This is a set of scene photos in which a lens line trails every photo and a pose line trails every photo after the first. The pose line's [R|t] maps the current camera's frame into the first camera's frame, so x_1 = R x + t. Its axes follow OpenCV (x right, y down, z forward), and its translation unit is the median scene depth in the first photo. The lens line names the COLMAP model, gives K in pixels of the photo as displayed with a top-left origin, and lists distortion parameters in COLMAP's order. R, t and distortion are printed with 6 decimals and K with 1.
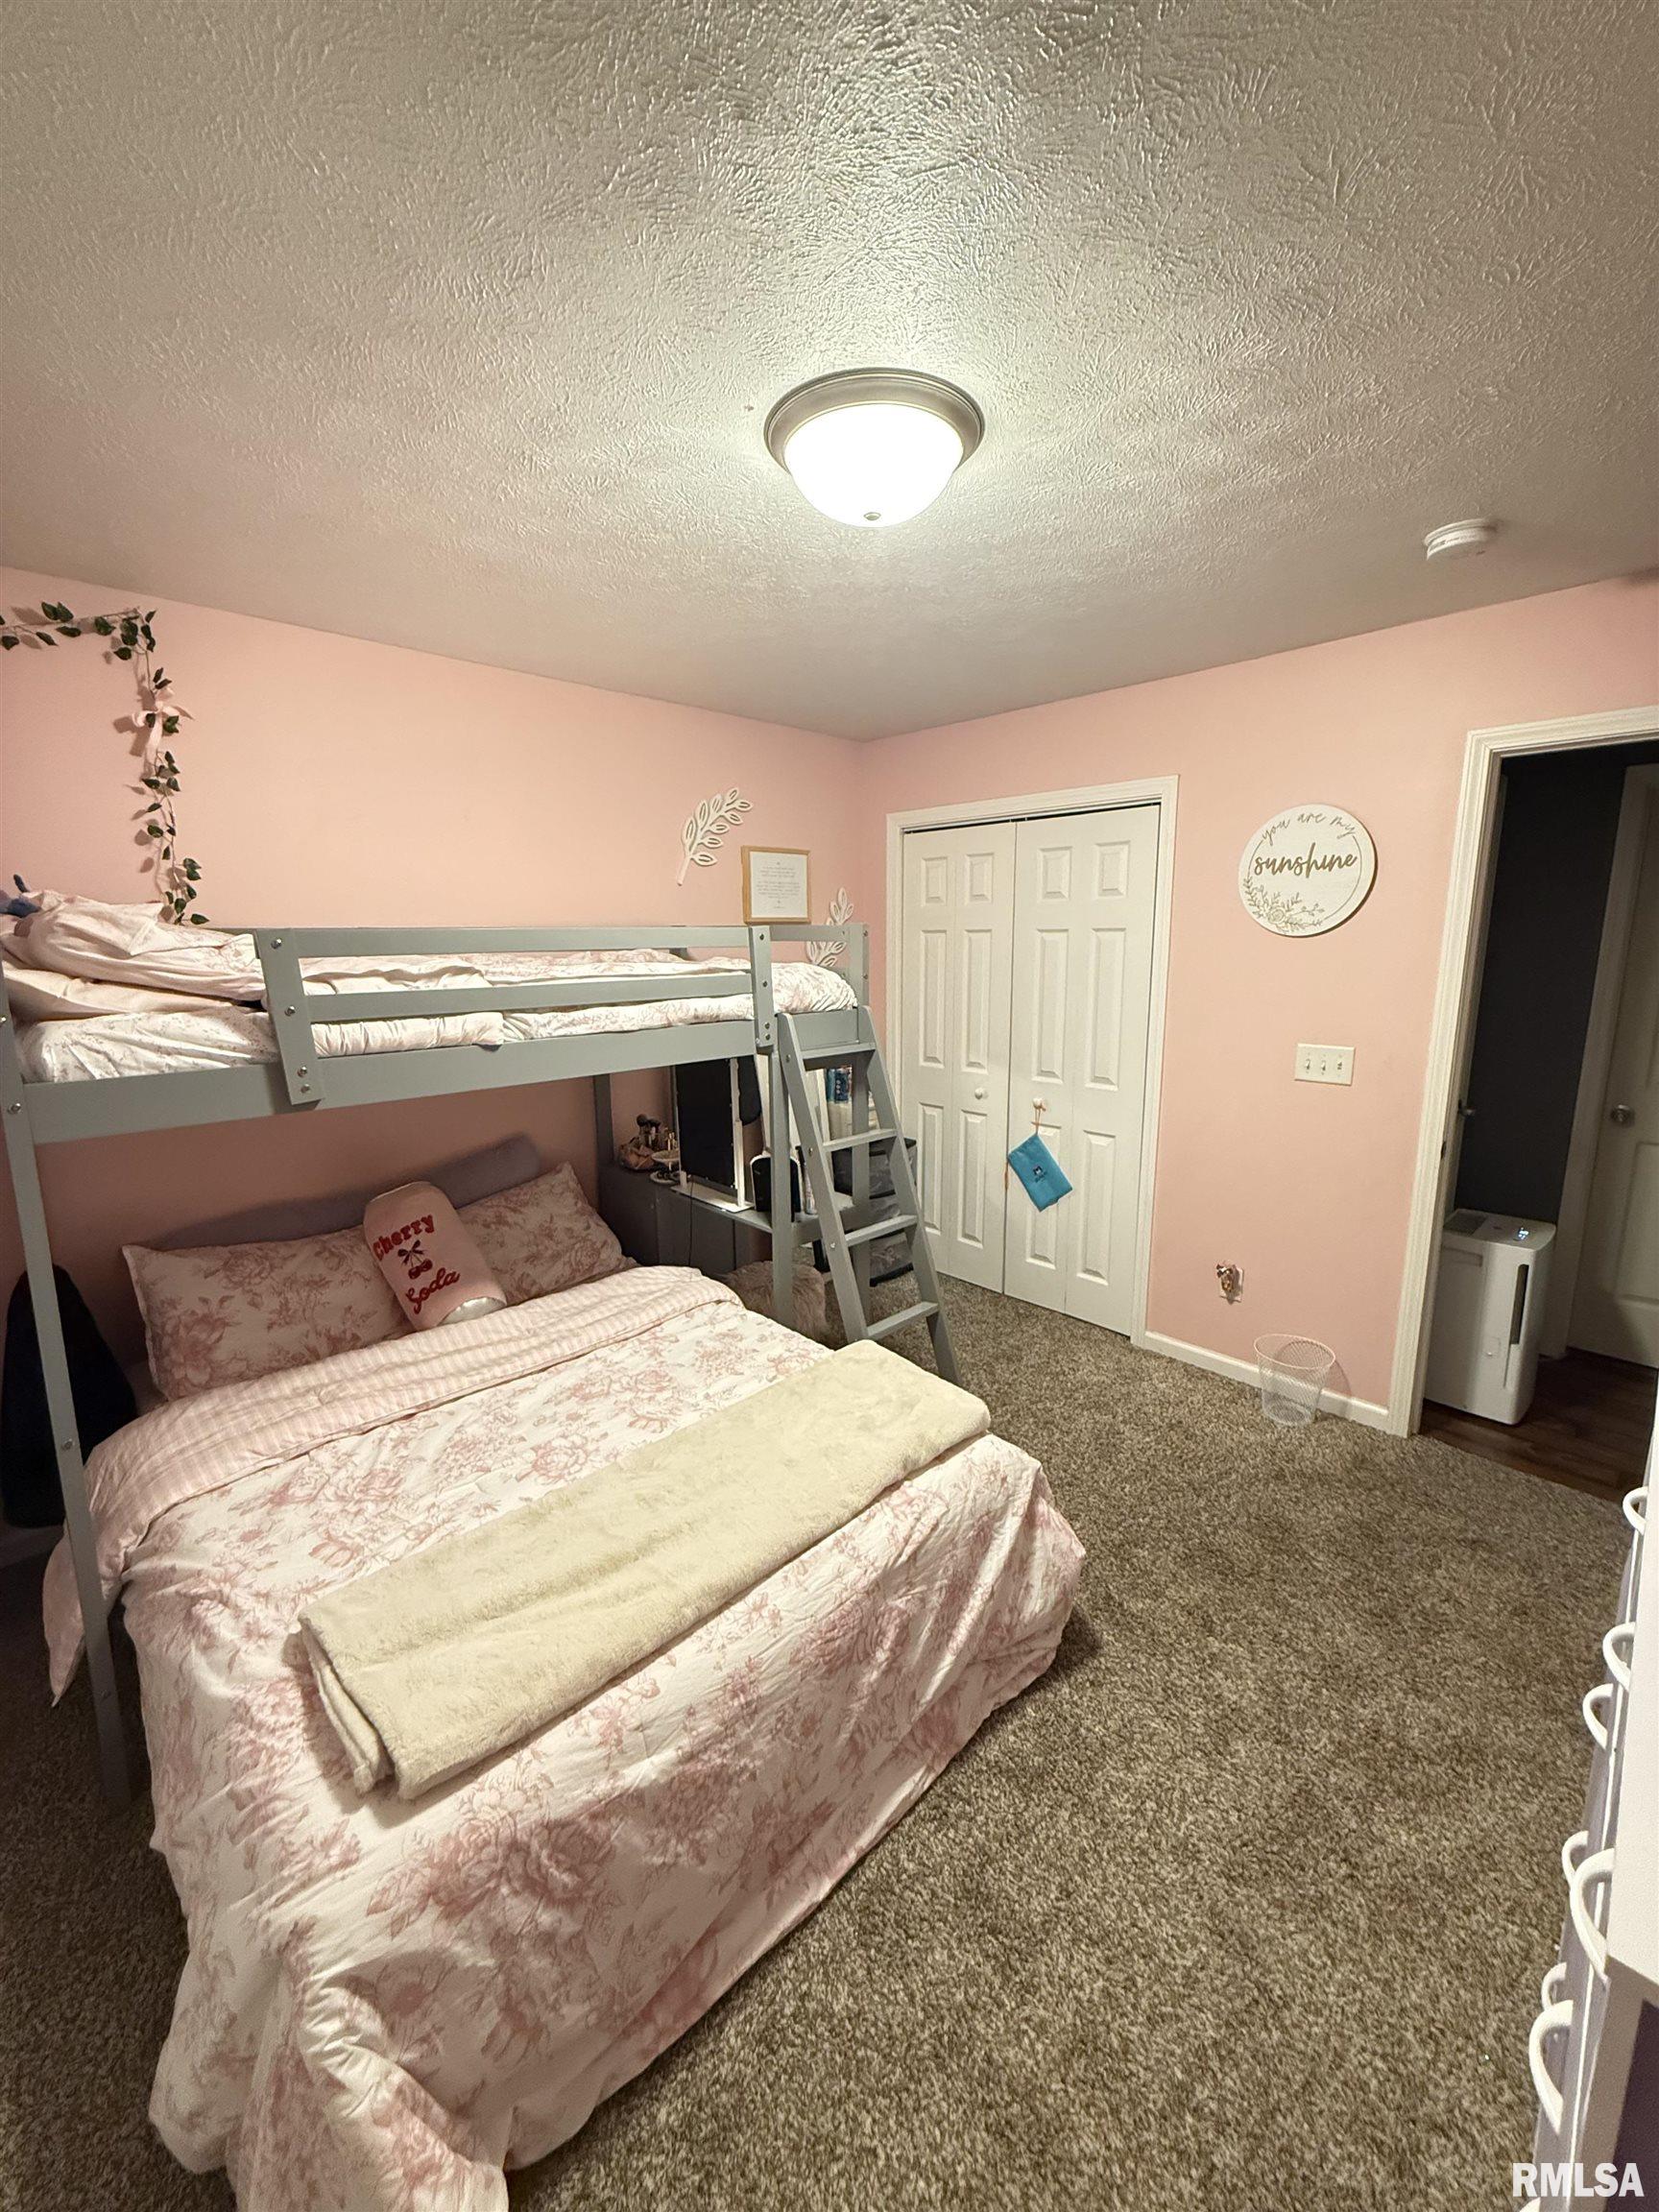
lens RADIAL K [[889.3, 0, 829.5], [0, 889.3, 1106.0], [0, 0, 1]] dist [0.001941, 0.000384]
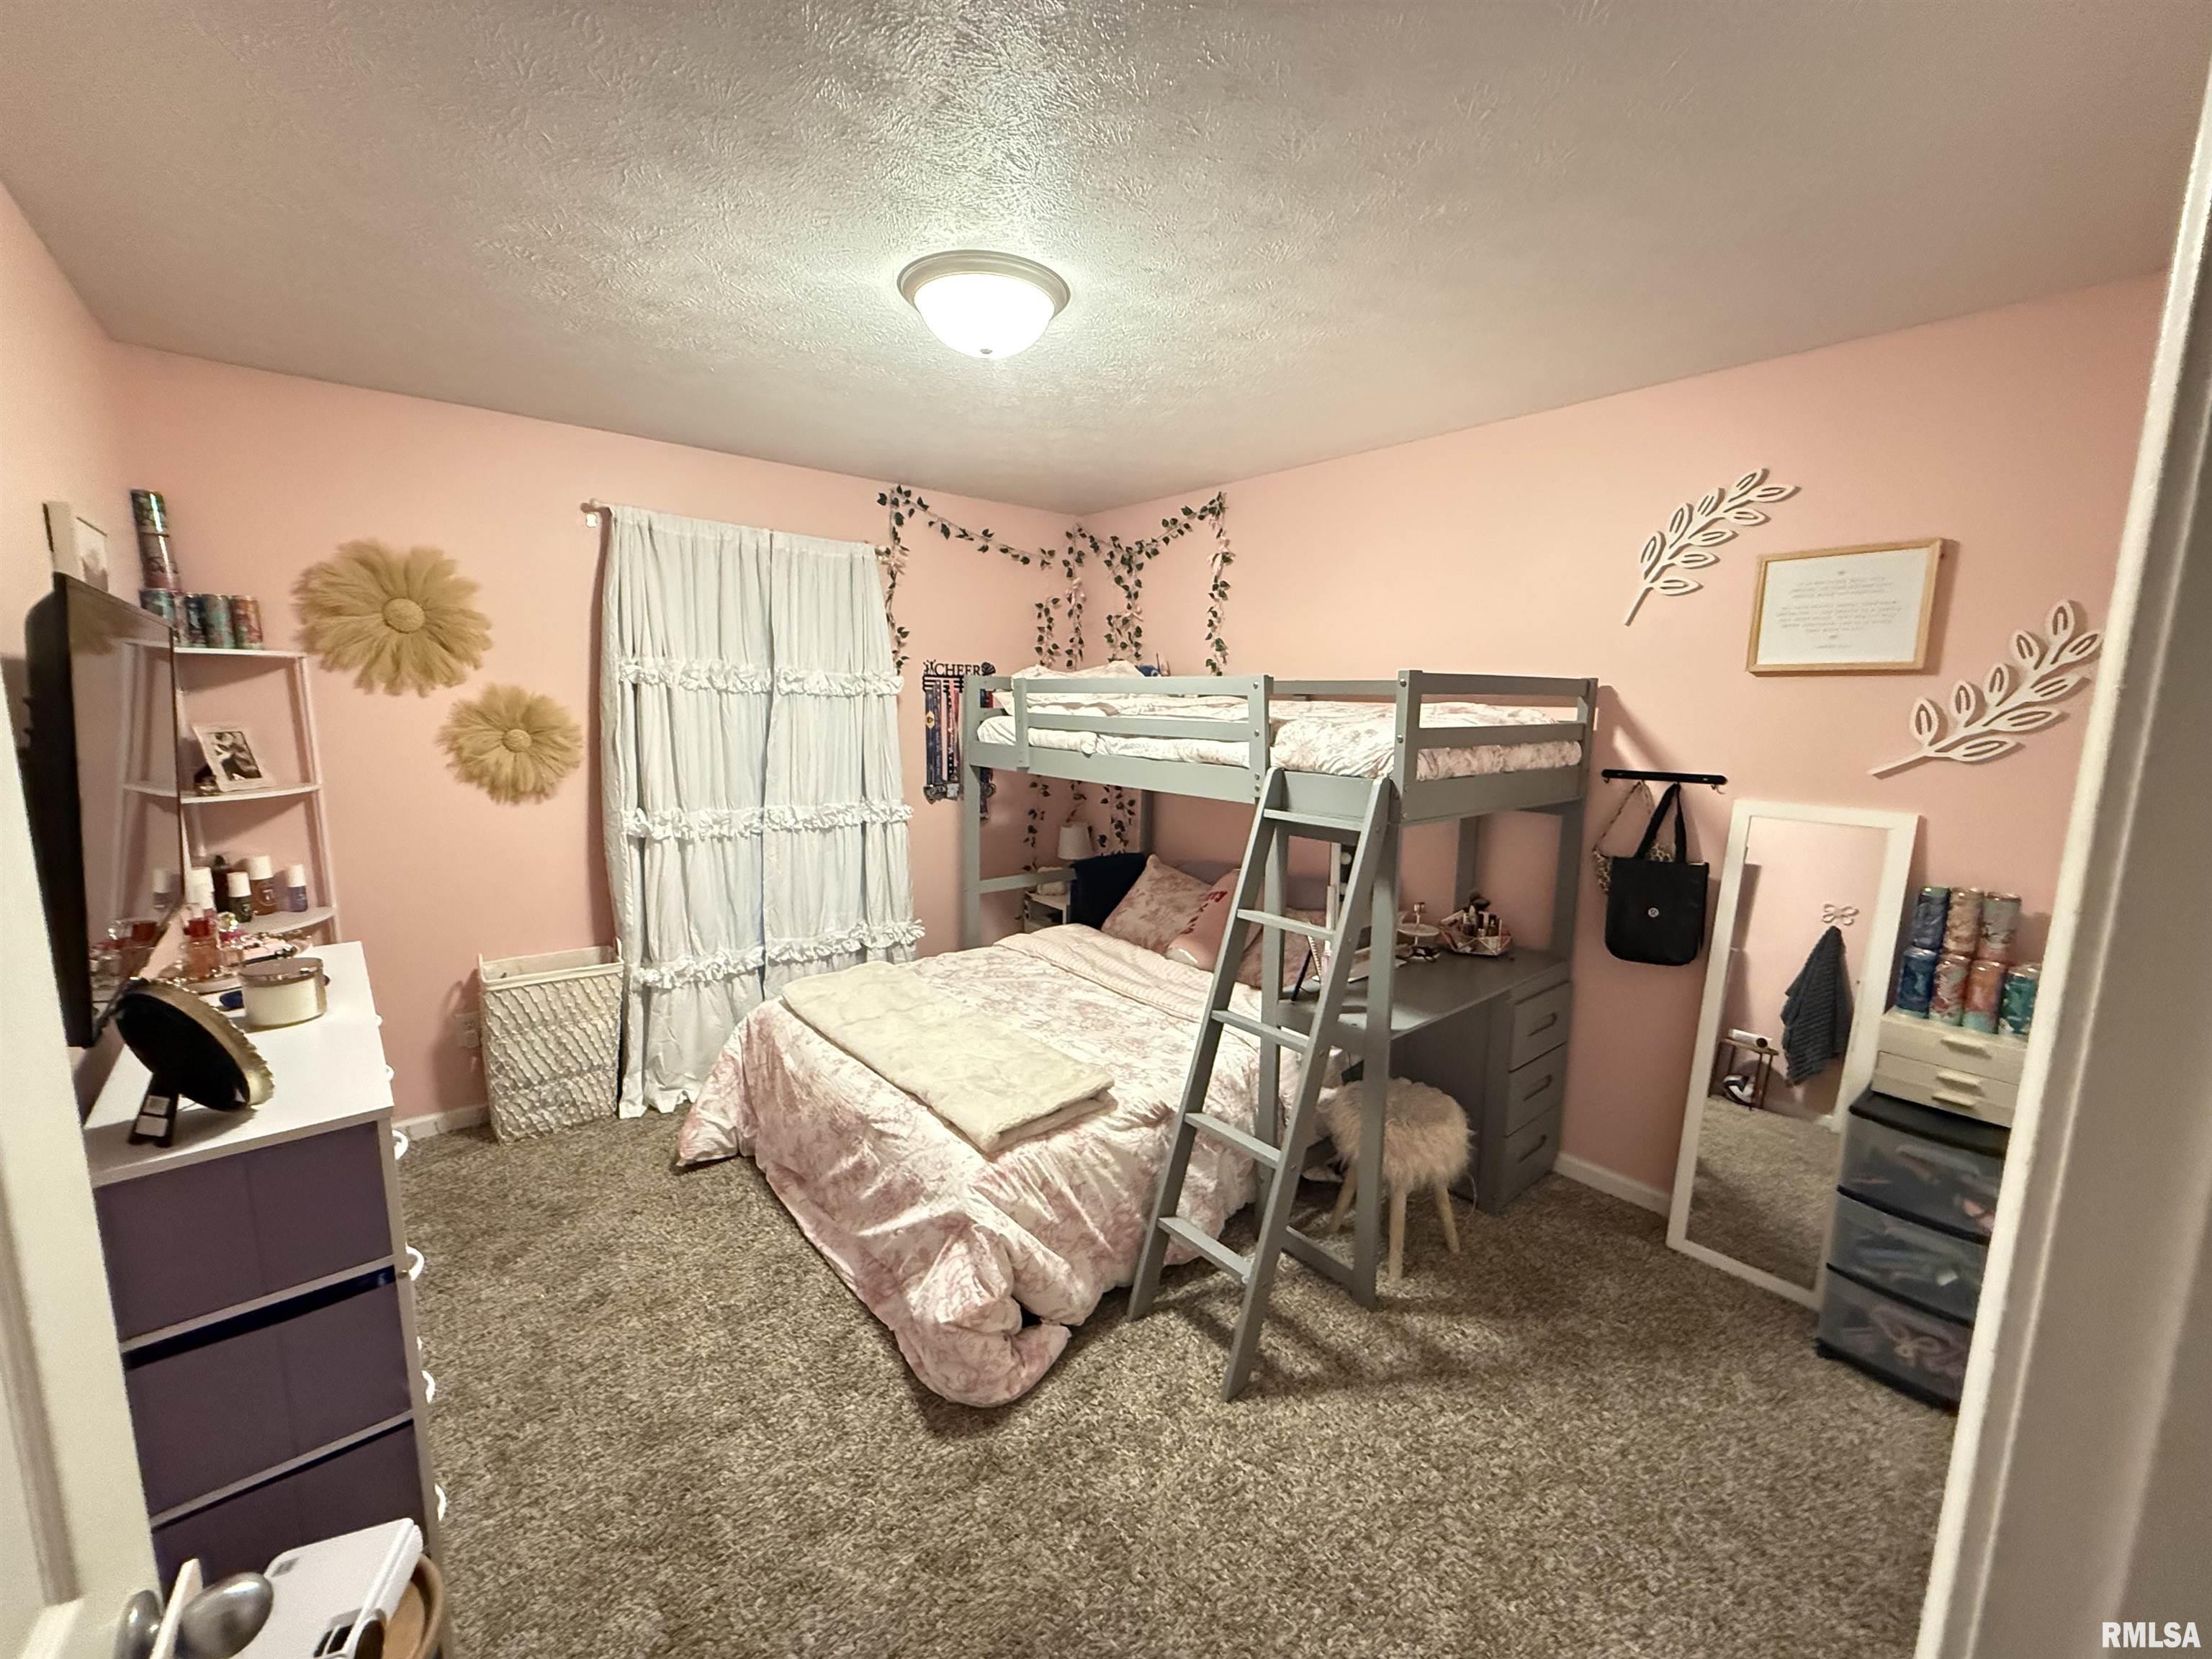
lens RADIAL K [[889.3, 0, 1097.6], [0, 889.3, 837.7], [0, 0, 1]] dist [0.001941, 0.000384]
pose [[-0.085210, 0.168753, -0.981968, 1.130942], [-0.203670, 0.961792, 0.182959, -0.209209], [0.975324, 0.215588, -0.047584, 1.102984]]
